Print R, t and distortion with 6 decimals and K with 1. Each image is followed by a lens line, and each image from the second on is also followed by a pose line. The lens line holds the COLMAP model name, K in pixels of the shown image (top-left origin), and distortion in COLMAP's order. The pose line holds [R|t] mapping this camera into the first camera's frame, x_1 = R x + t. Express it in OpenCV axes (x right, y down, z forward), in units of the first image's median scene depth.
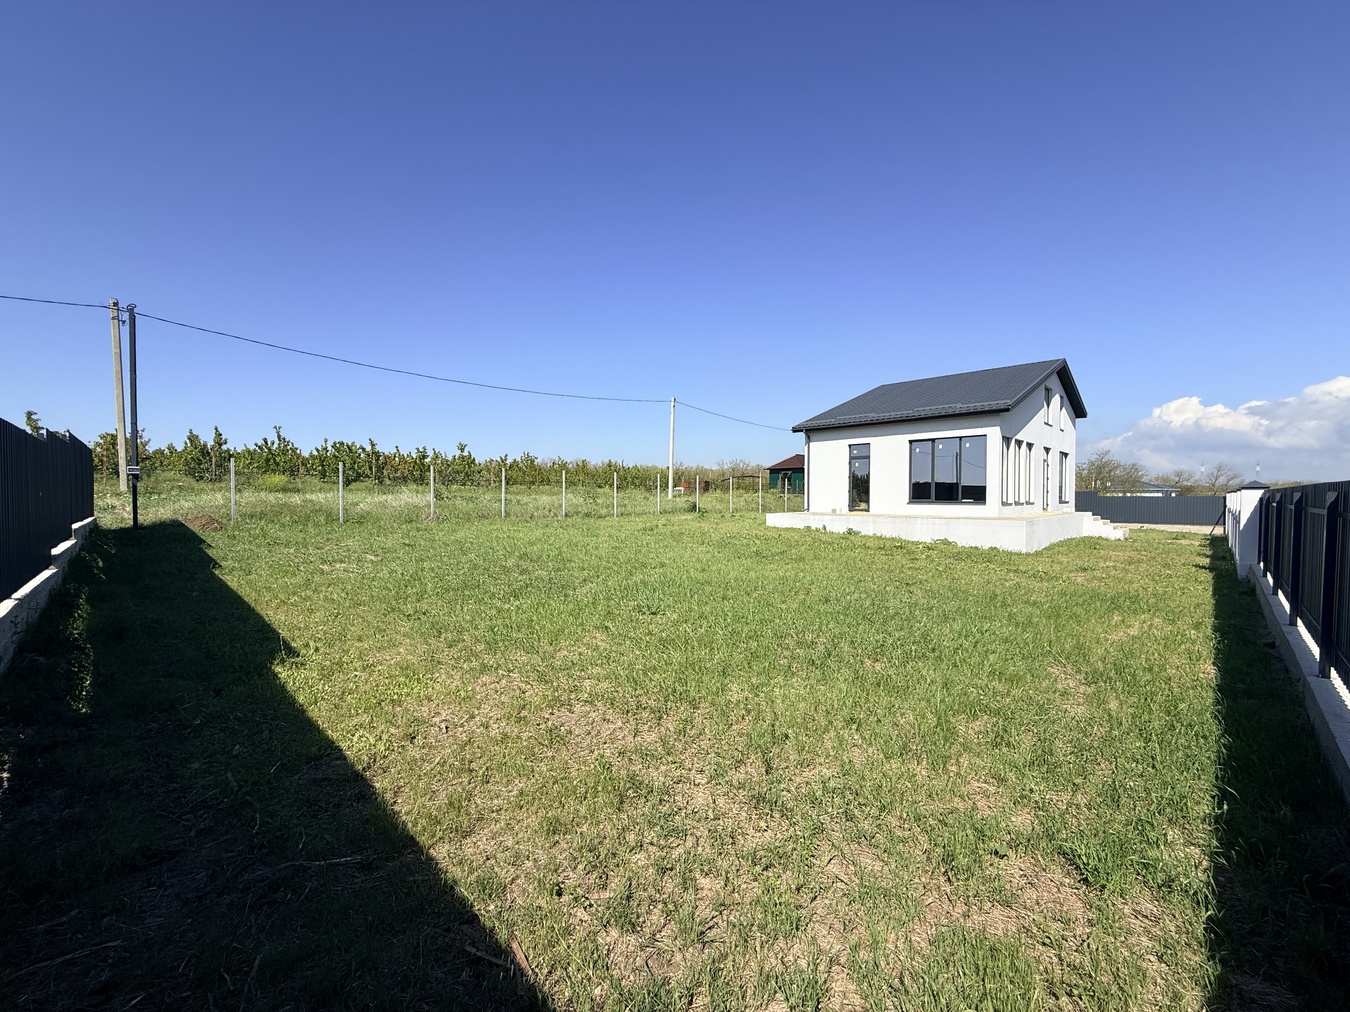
lens RADIAL K [[541.3, 0, 673.7], [0, 541.3, 504.8], [0, 0, 1]] dist [-0.002484, 0.000834]
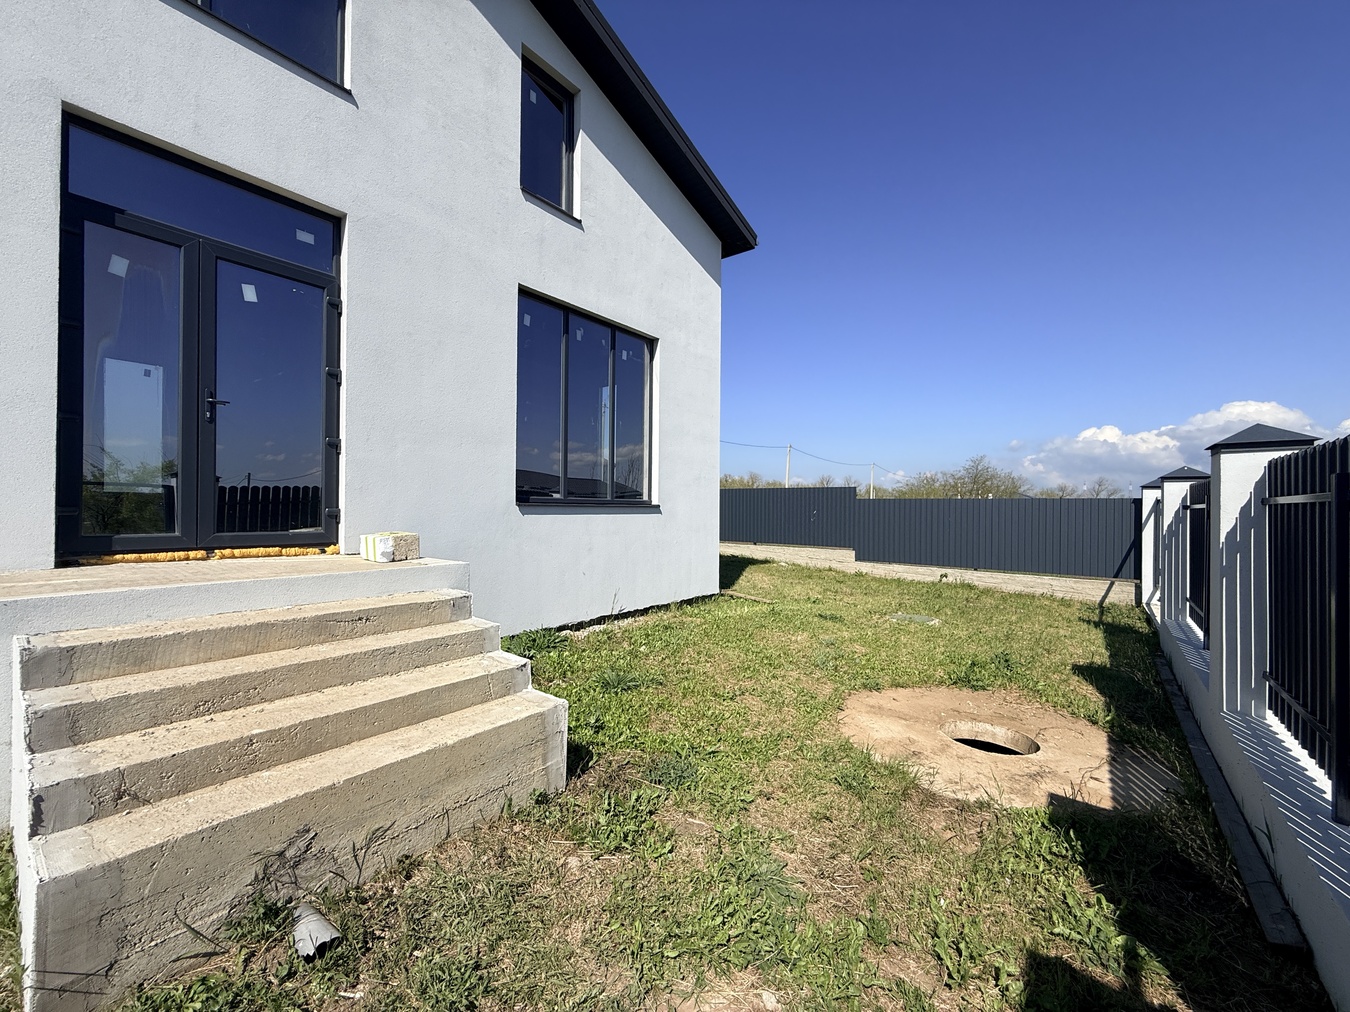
lens RADIAL K [[541.3, 0, 673.7], [0, 541.3, 504.8], [0, 0, 1]] dist [-0.002484, 0.000834]
pose [[0.992273, 0.009394, 0.123716, 0.463021], [-0.006352, 0.999668, -0.024965, -0.000080], [-0.123909, 0.023987, 0.992004, 0.470937]]
